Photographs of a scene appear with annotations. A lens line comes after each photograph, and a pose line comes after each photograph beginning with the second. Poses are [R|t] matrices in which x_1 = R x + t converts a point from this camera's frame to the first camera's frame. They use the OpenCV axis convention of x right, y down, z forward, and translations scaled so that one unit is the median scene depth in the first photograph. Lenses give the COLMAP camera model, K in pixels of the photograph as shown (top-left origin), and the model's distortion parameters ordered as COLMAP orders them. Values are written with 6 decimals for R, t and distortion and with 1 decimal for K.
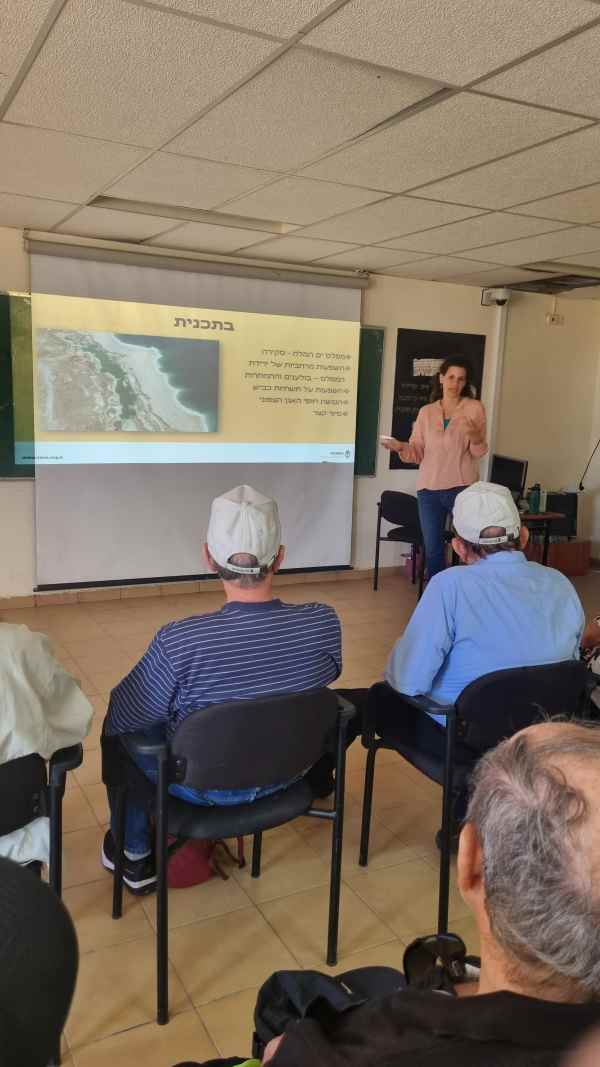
lens RADIAL K [[820.0, 0, 300.1], [0, 820.0, 532.9], [0, 0, 1]] dist [0.006555, 0.002550]
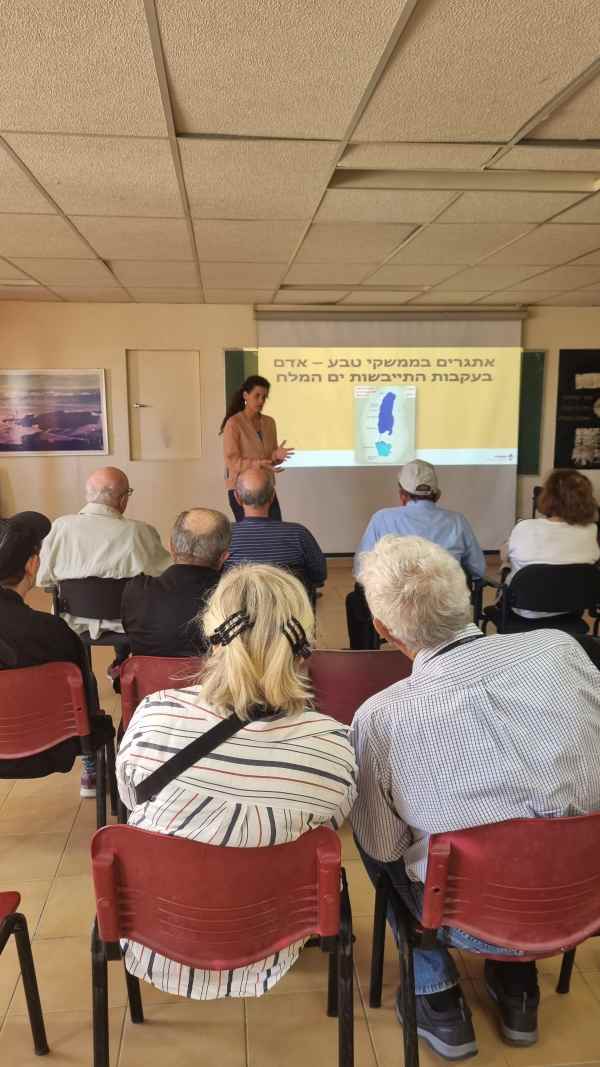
lens RADIAL K [[820.0, 0, 300.0], [0, 820.0, 533.7], [0, 0, 1]] dist [0.006555, 0.002550]
pose [[0.931522, 0.007223, -0.363614, 0.211280], [-0.015093, 0.999709, -0.018806, 0.044048], [0.363373, 0.023006, 0.931360, -0.234299]]
